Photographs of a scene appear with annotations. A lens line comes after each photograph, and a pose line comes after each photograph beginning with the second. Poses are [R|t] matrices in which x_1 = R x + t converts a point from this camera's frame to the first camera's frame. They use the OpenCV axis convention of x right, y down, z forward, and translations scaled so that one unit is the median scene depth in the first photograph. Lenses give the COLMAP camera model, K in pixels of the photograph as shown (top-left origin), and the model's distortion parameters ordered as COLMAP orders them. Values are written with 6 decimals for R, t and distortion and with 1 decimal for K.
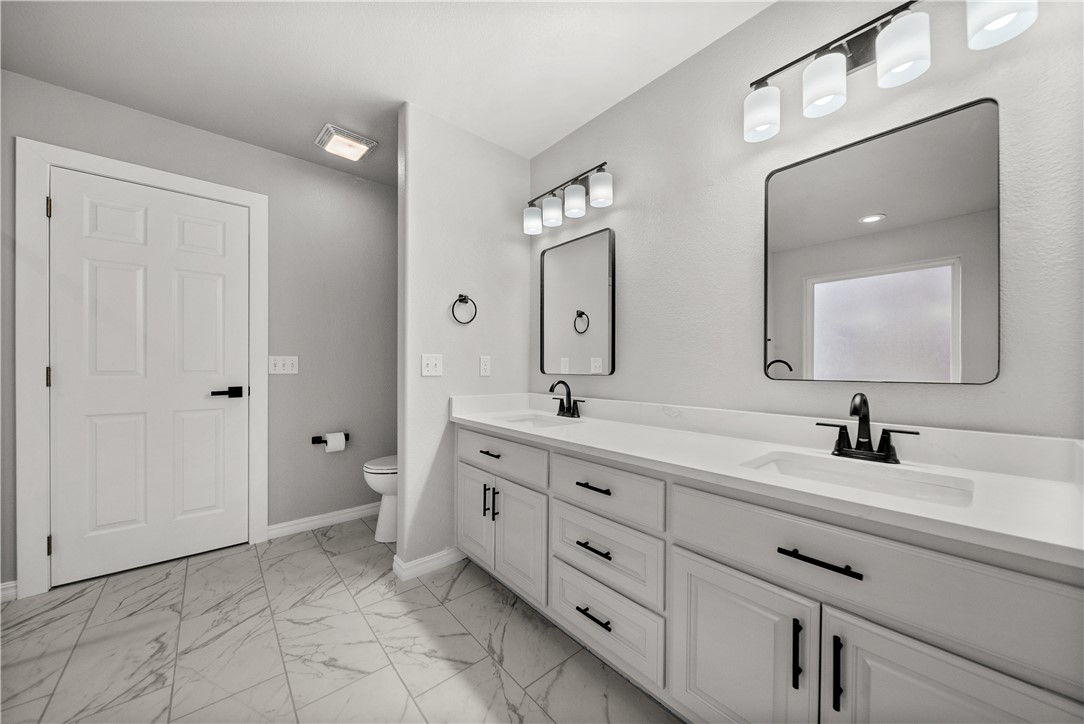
lens RADIAL K [[384.5, 0, 542.0], [0, 384.5, 362.0], [0, 0, 1]] dist [-0.000236, -0.000014]
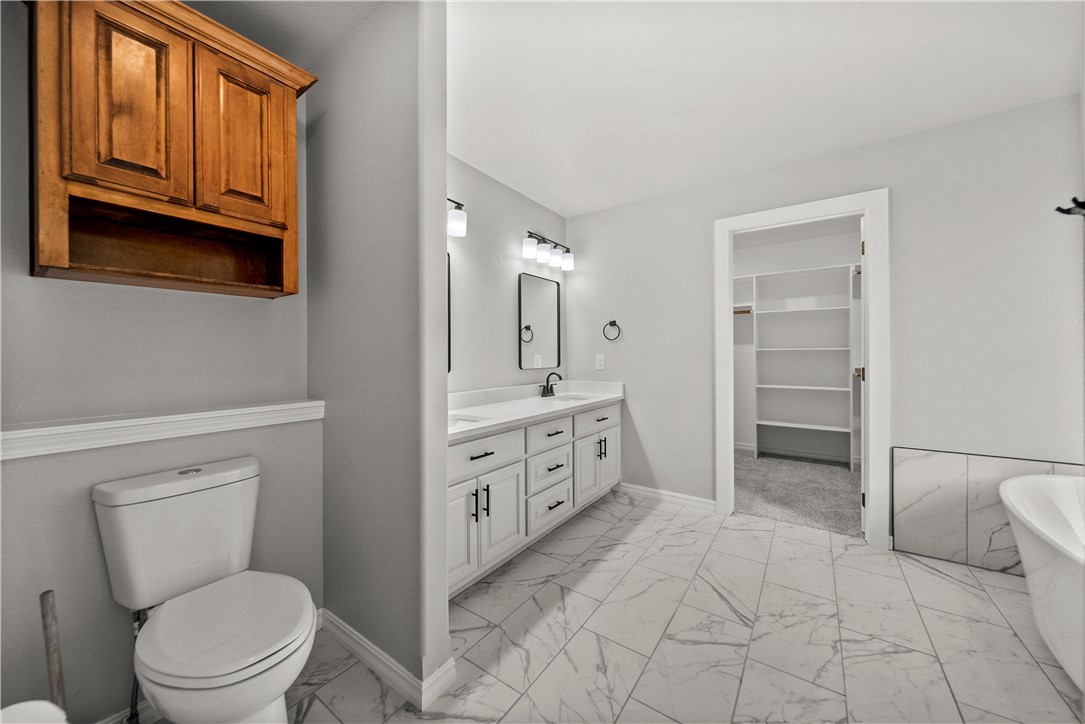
lens RADIAL K [[386.9, 0, 547.4], [0, 386.9, 354.2], [0, 0, 1]] dist [-0.001075, -0.000095]
pose [[-0.253097, -0.001261, 0.967440, -1.443125], [0.000282, 0.999999, 0.001378, -0.036175], [-0.967441, 0.000622, -0.253096, 1.349118]]
